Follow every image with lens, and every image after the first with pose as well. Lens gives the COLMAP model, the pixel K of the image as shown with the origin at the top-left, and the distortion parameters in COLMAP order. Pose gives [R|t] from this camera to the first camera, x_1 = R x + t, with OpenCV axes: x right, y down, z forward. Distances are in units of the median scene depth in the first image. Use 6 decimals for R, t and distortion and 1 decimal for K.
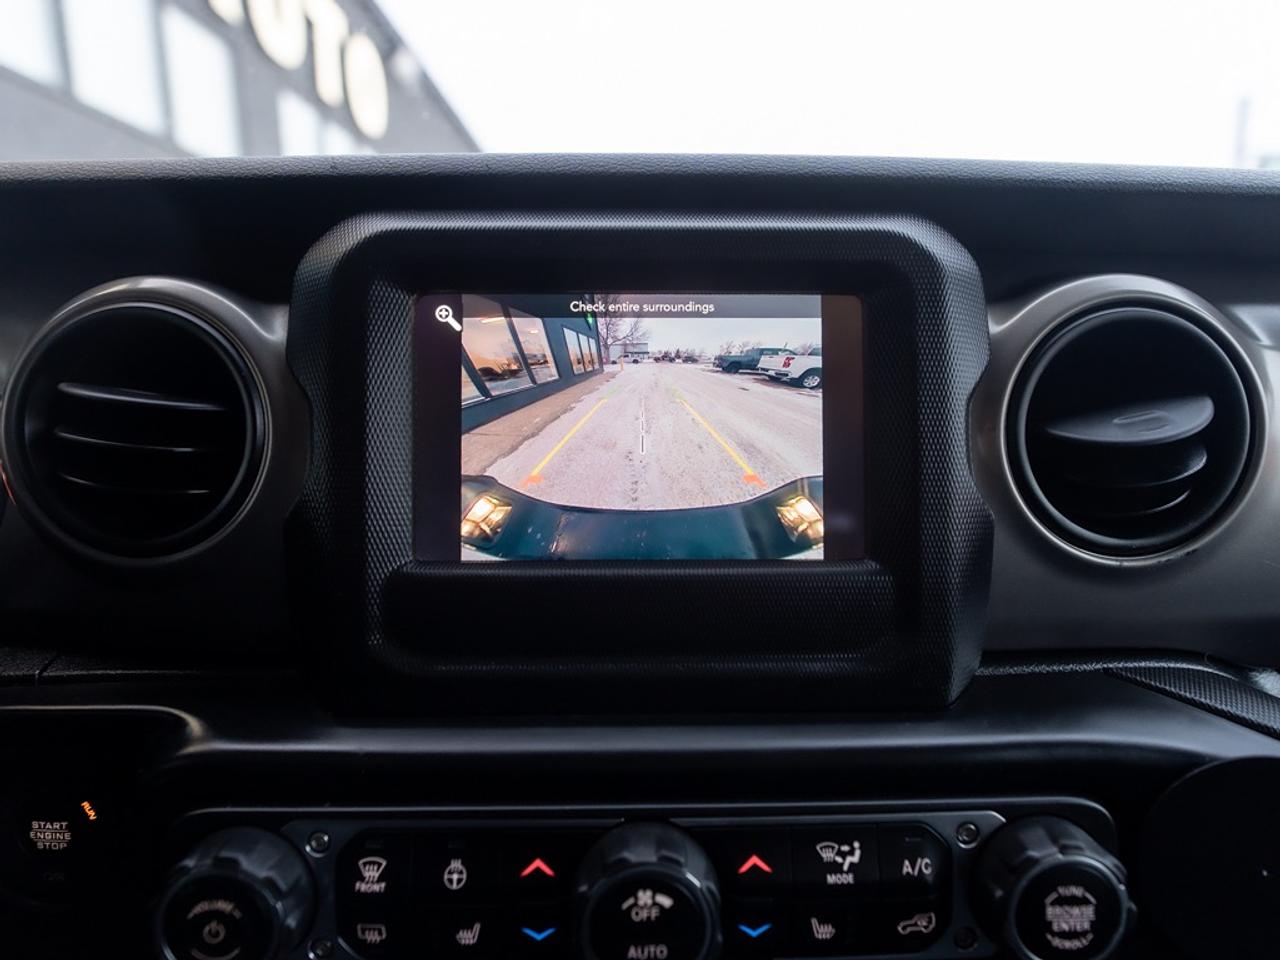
lens RADIAL K [[744.9, 0, 636.9], [0, 744.9, 471.5], [0, 0, 1]] dist [-0.012218, 0.001829]
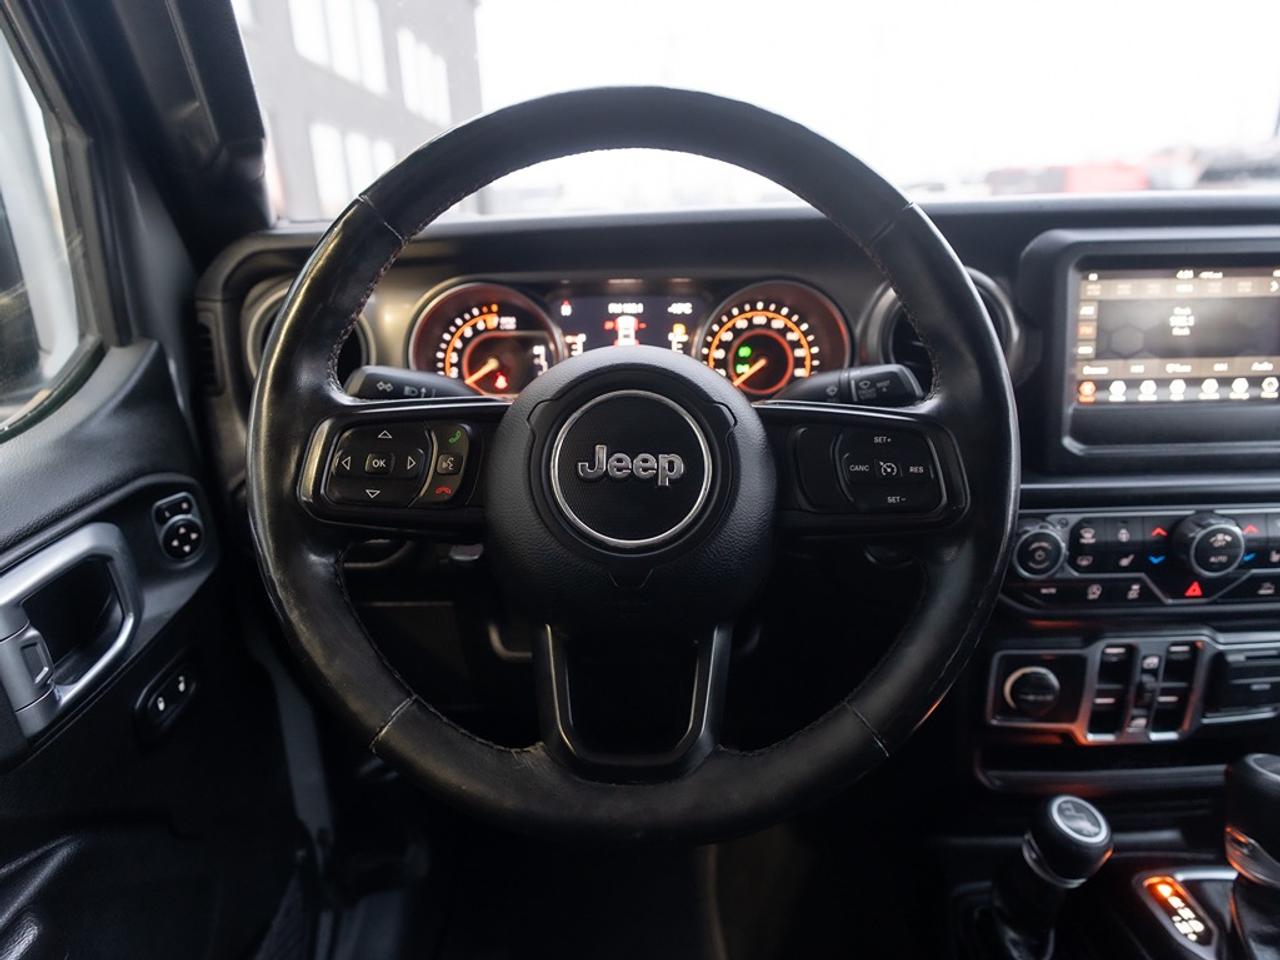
lens RADIAL K [[744.9, 0, 636.9], [0, 744.9, 471.5], [0, 0, 1]] dist [-0.012218, 0.001829]
pose [[0.999759, -0.019332, -0.010442, -1.735081], [0.020775, 0.986443, 0.162785, -0.063651], [0.007154, -0.162962, 0.986606, -1.266717]]
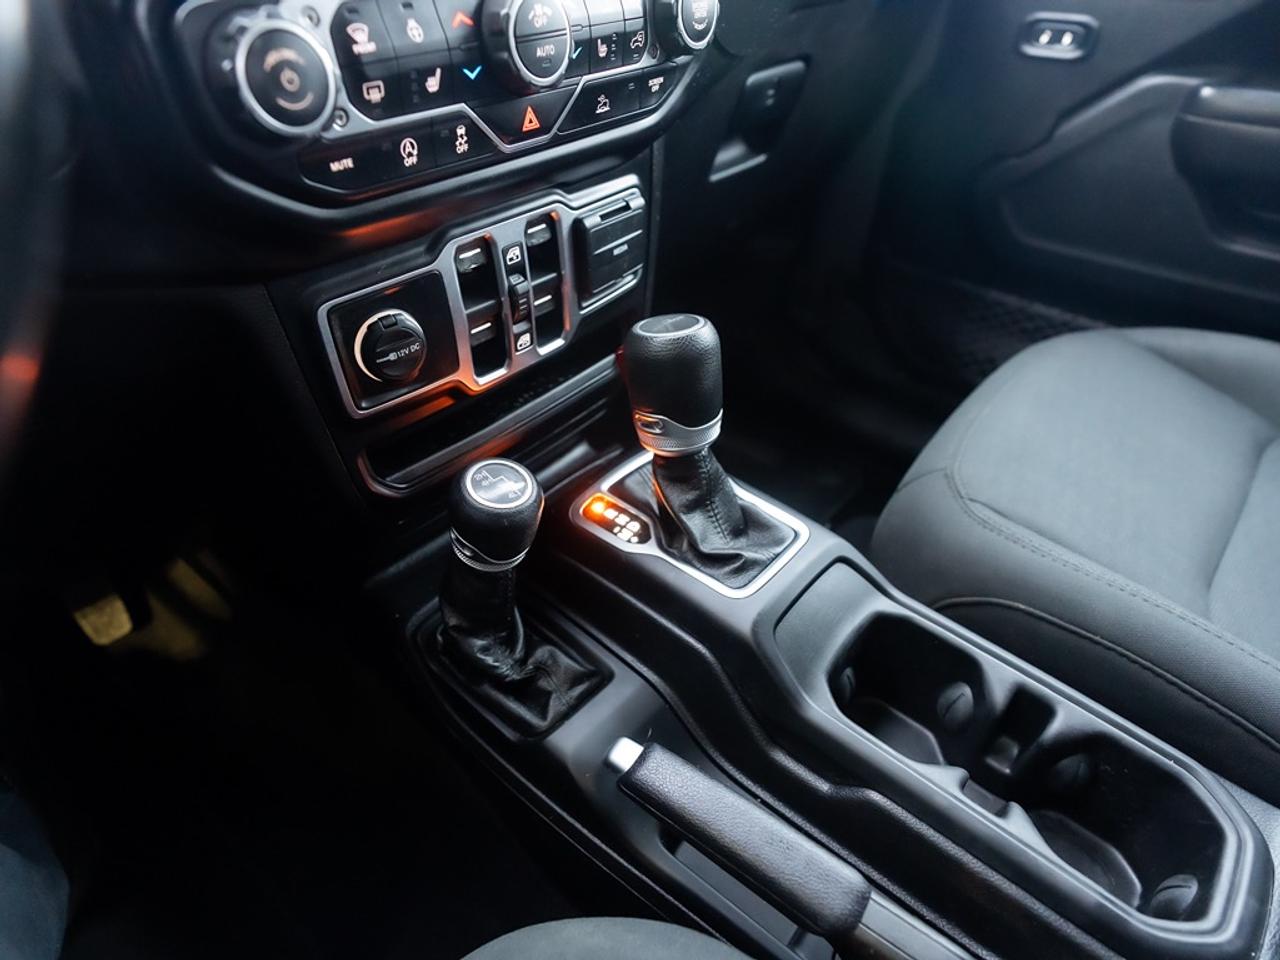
lens RADIAL K [[697.1, 0, 613.5], [0, 697.1, 499.2], [0, 0, 1]] dist [-0.002271, 0.000386]
pose [[0.684660, -0.483099, 0.545762, -1.114273], [0.120250, 0.813394, 0.569149, 0.556717], [-0.718875, -0.324046, 0.614990, -0.343392]]
